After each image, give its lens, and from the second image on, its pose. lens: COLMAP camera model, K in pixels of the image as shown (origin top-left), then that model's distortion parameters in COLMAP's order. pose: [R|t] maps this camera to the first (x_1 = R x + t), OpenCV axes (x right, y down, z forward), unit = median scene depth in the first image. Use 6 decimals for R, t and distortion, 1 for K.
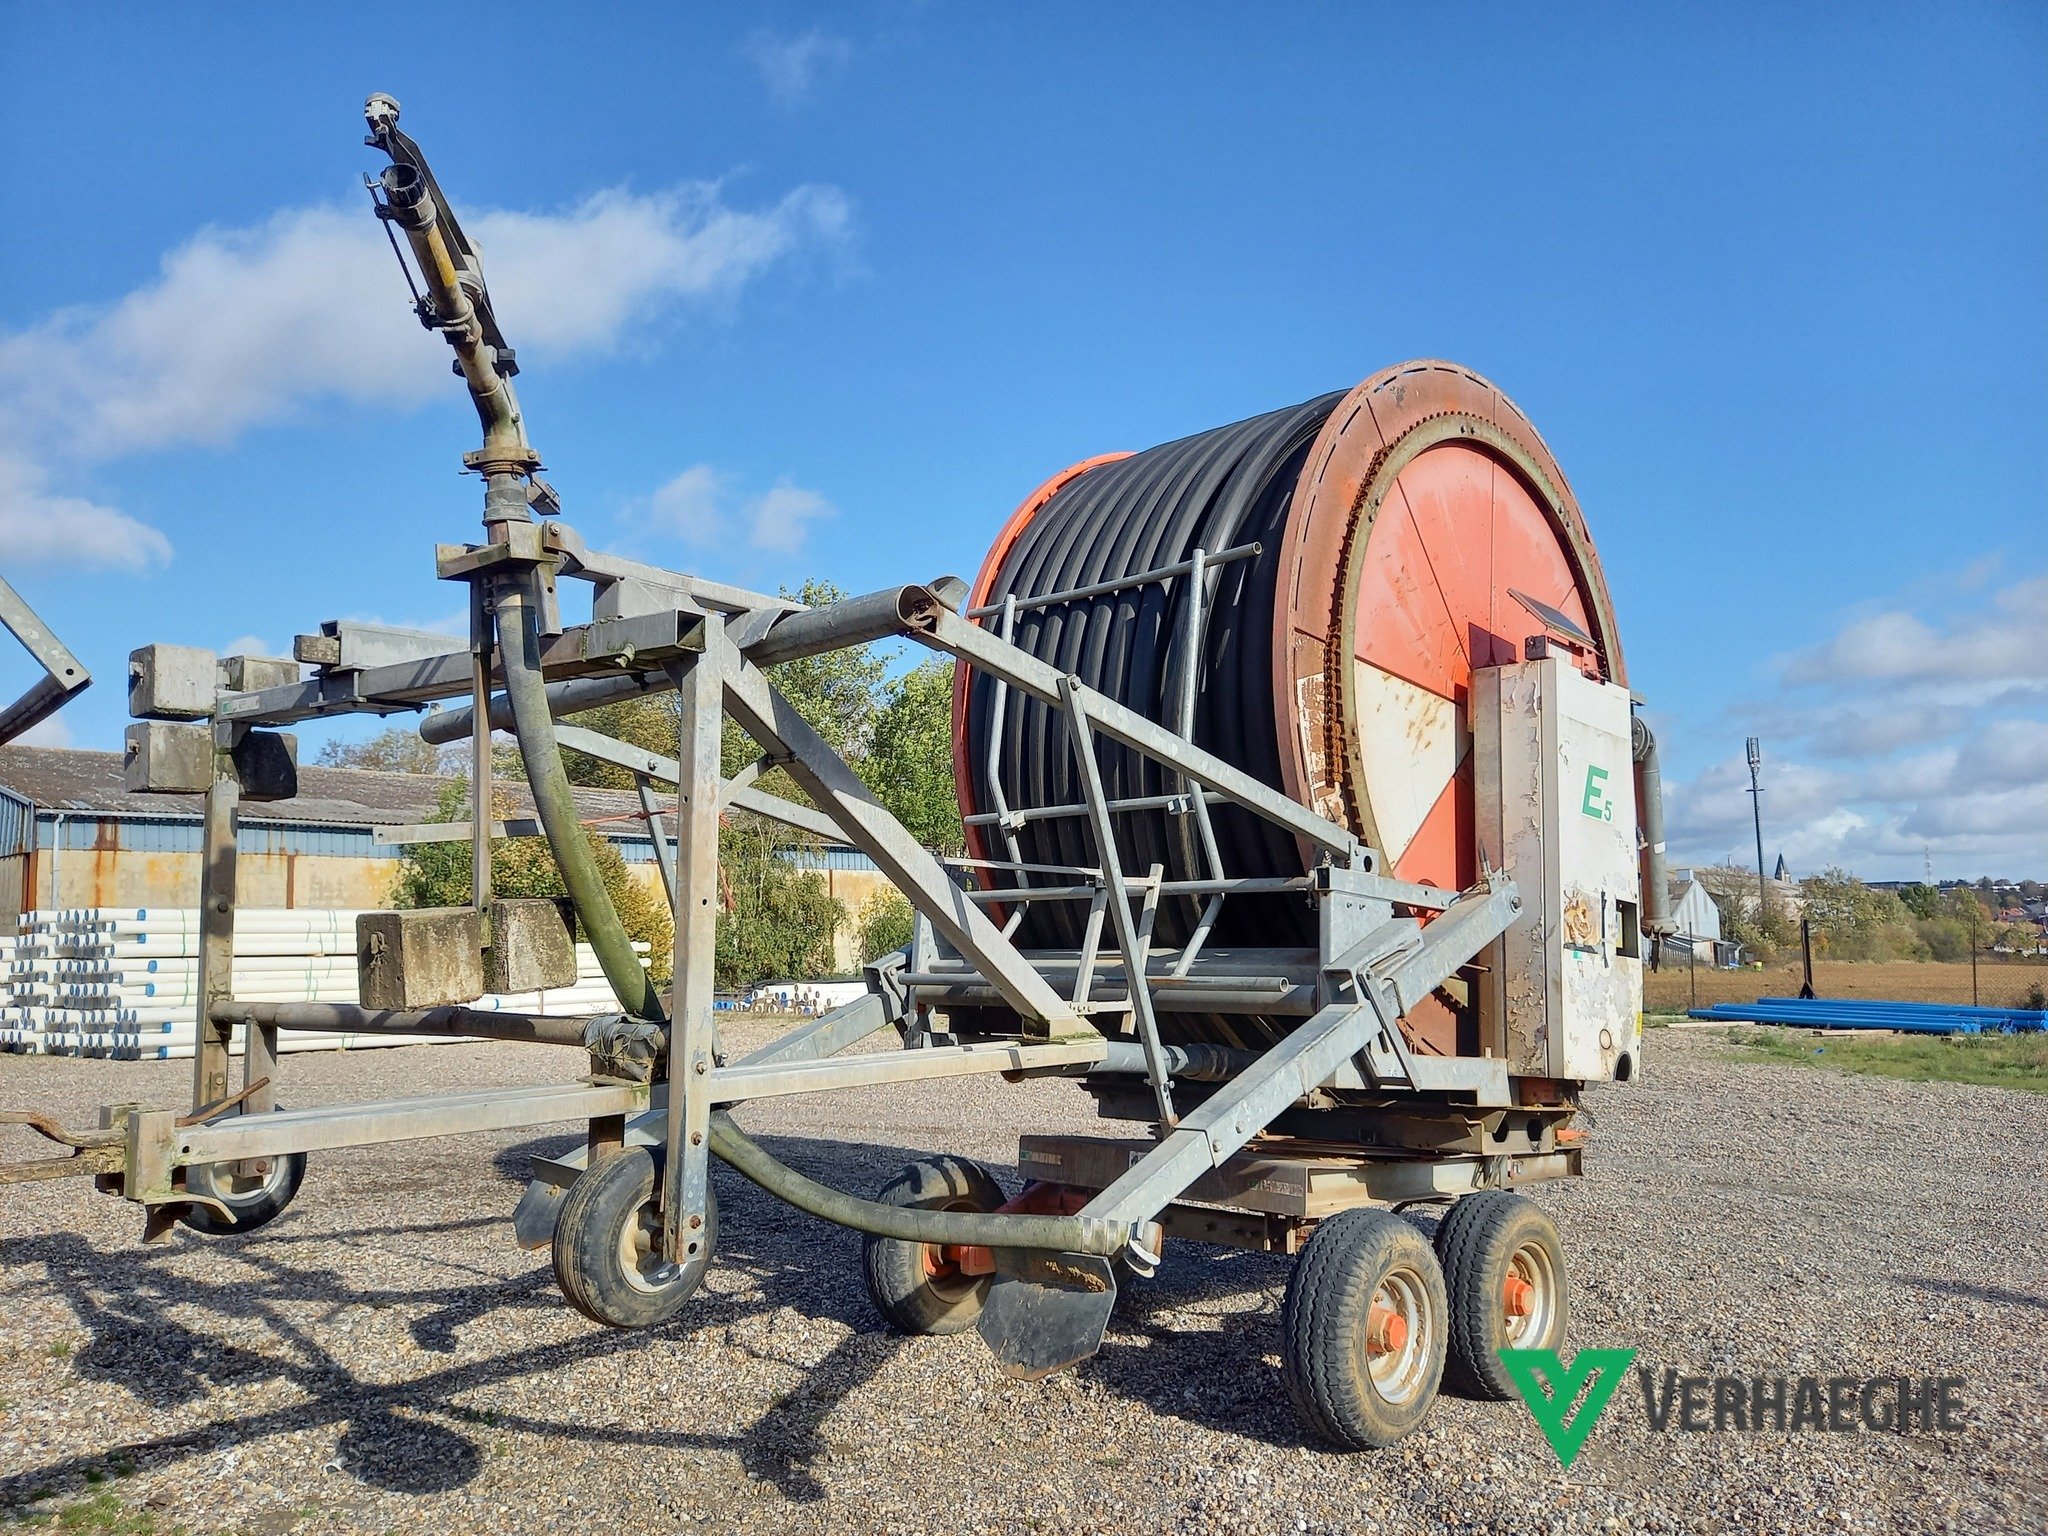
lens RADIAL K [[1496.9, 0, 1024.0], [0, 1496.9, 768.0], [0, 0, 1]] dist [0.005620, 0.000086]
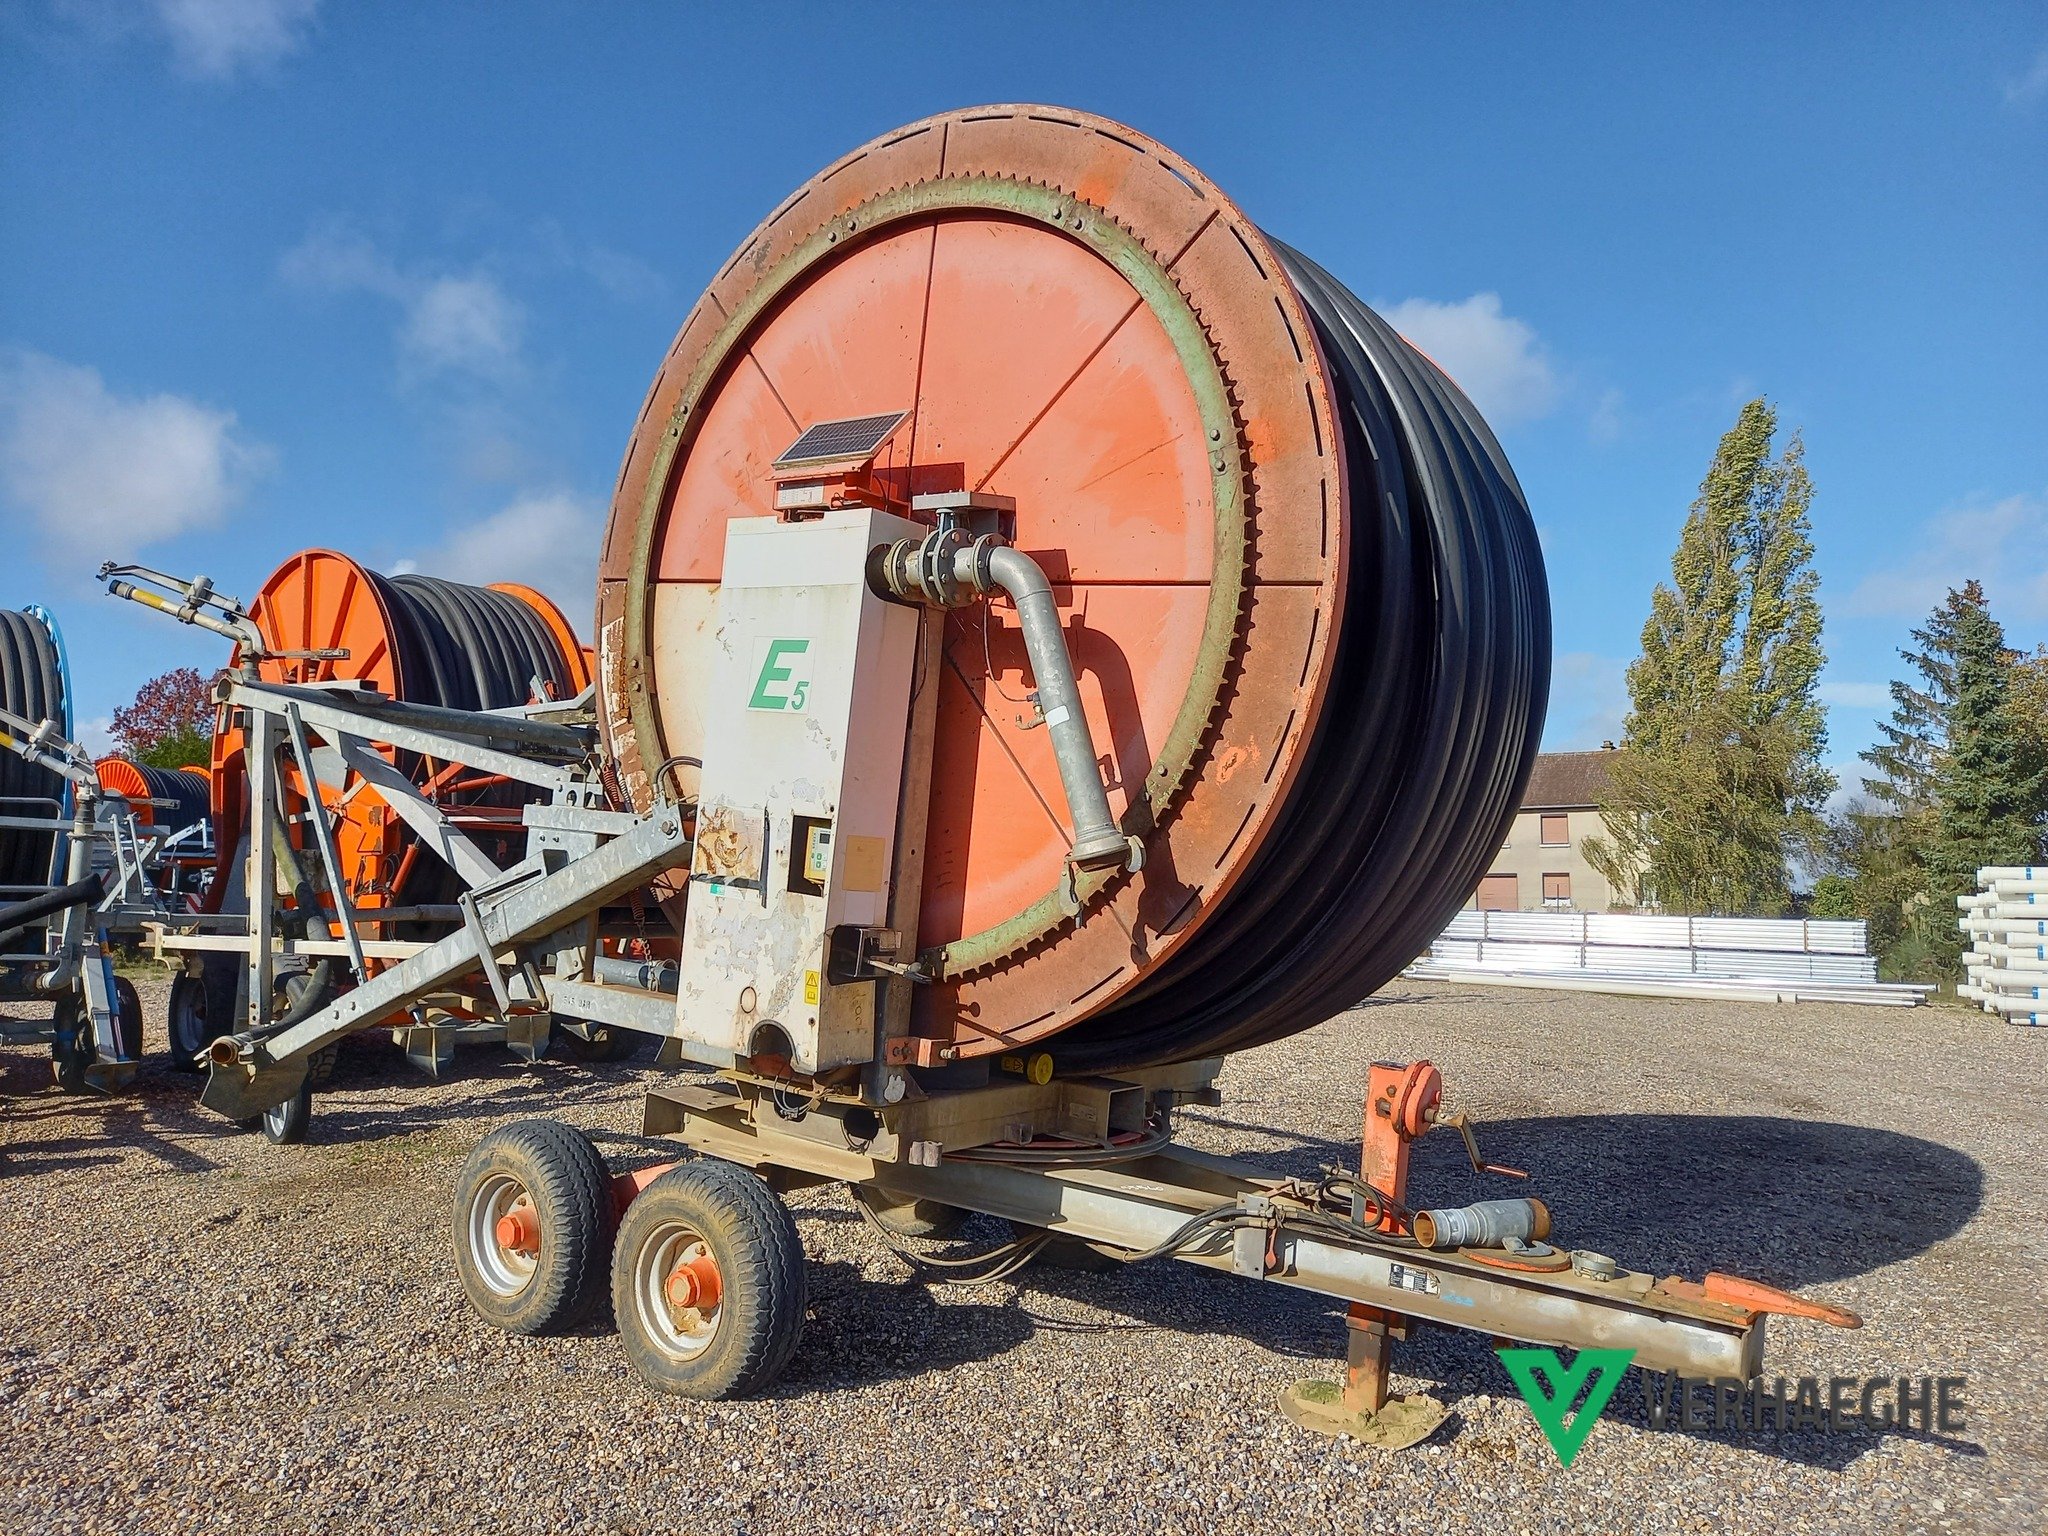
lens RADIAL K [[1496.9, 0, 1024.0], [0, 1496.9, 768.0], [0, 0, 1]] dist [0.005620, 0.000086]
pose [[0.158187, -0.076044, -0.984477, 1.151610], [0.097785, 0.993335, -0.061016, 0.122113], [0.982555, -0.086615, 0.164569, 1.007189]]
